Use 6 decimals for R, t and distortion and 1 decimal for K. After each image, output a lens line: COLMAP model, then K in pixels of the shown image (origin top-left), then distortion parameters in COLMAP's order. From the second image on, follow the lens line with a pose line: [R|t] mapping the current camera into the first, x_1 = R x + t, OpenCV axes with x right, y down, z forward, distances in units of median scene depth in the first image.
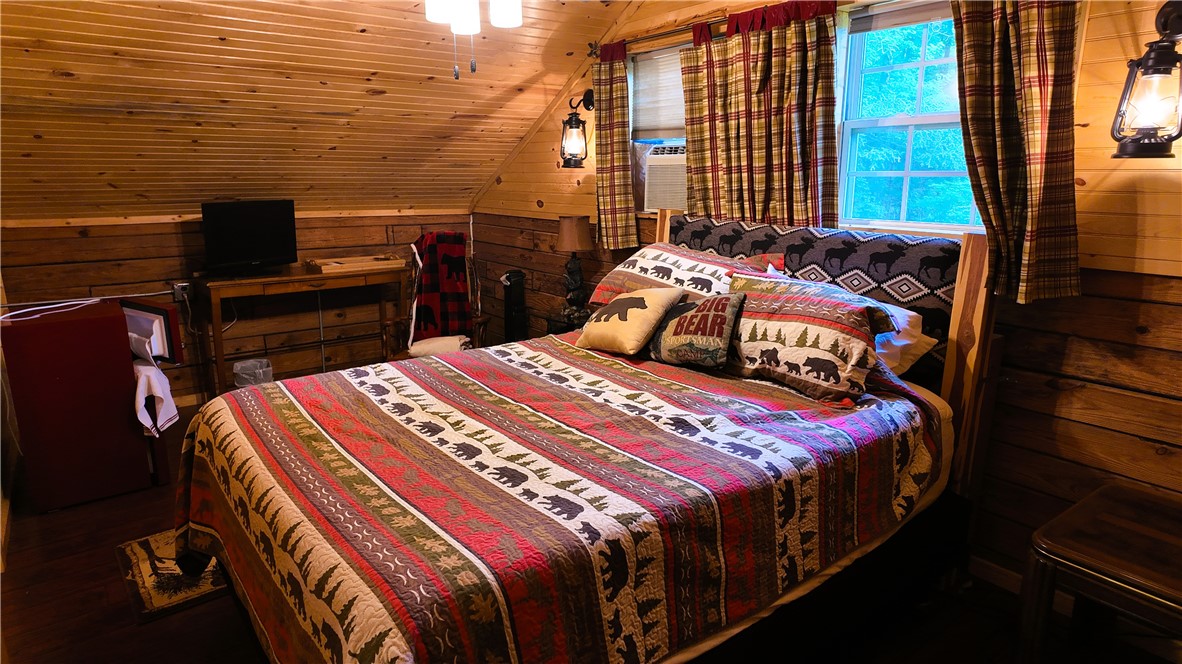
lens RADIAL K [[690.1, 0, 591.0], [0, 690.1, 332.0], [0, 0, 1]] dist [0.113952, -0.109970]
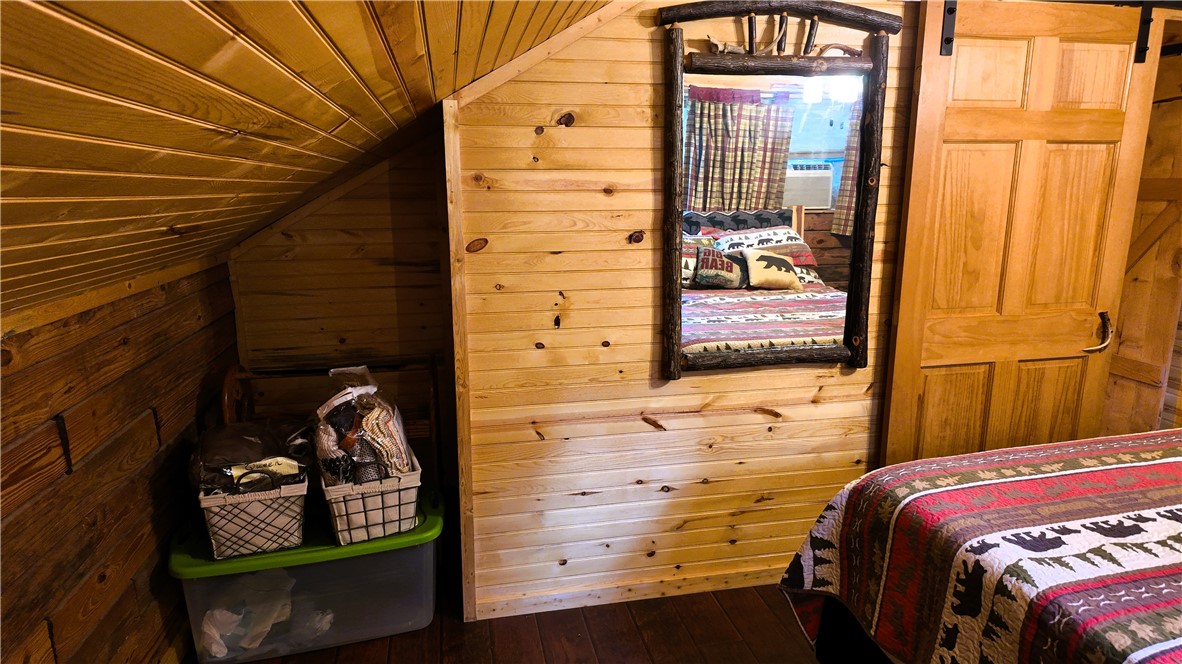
lens RADIAL K [[695.7, 0, 591.0], [0, 695.7, 332.0], [0, 0, 1]] dist [0.003324, -0.000365]
pose [[-0.429786, 0.190552, -0.882595, 0.539615], [-0.200727, 0.932855, 0.299148, -0.092150], [0.880337, 0.305730, -0.362680, 0.403088]]
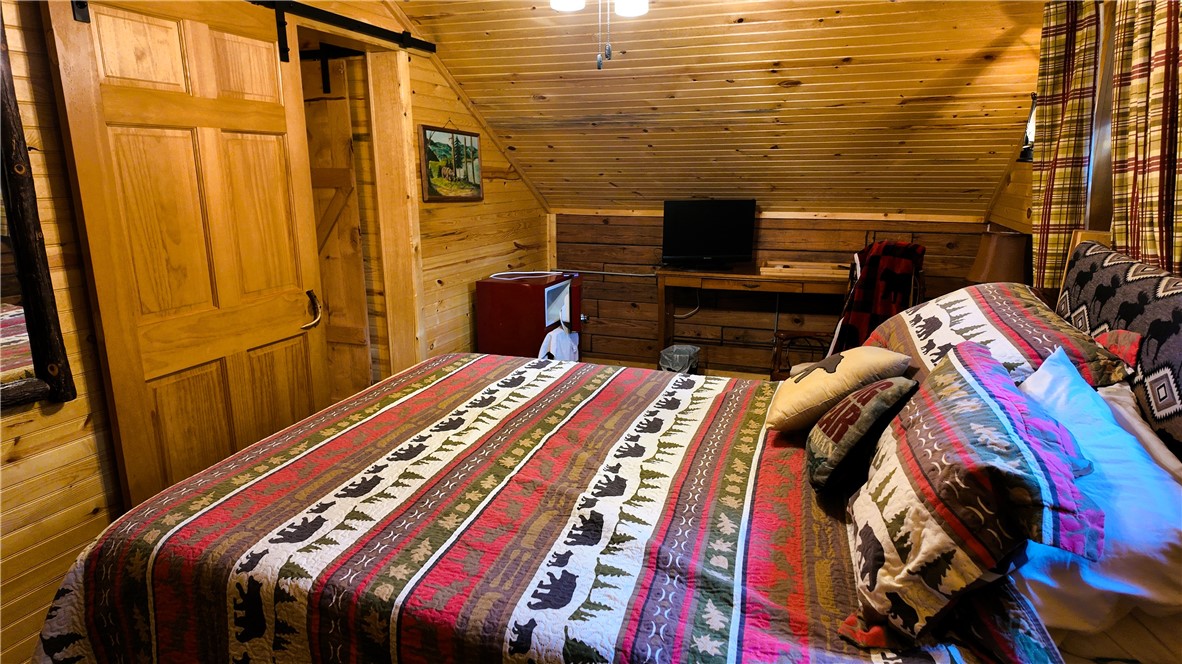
lens RADIAL K [[691.5, 0, 591.0], [0, 691.5, 332.0], [0, 0, 1]] dist [0.059220, -0.062077]
pose [[0.549412, 0.188515, -0.814007, 0.487116], [-0.186614, 0.977292, 0.100376, -0.095827], [0.814445, 0.096758, 0.572116, 0.417377]]
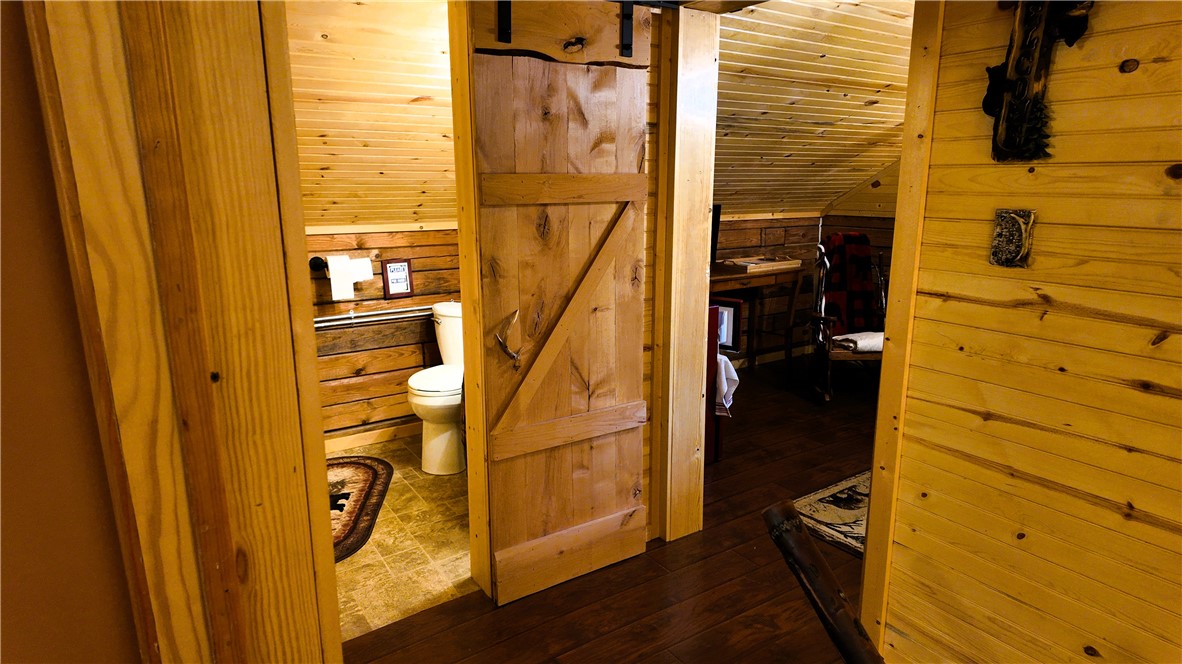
lens RADIAL K [[691.5, 0, 591.0], [0, 691.5, 332.0], [0, 0, 1]] dist [0.059220, -0.062077]
pose [[0.997952, 0.013116, -0.062600, -0.911484], [-0.013695, 0.999867, -0.008820, 0.033237], [0.062476, 0.009659, 0.998000, -0.123338]]
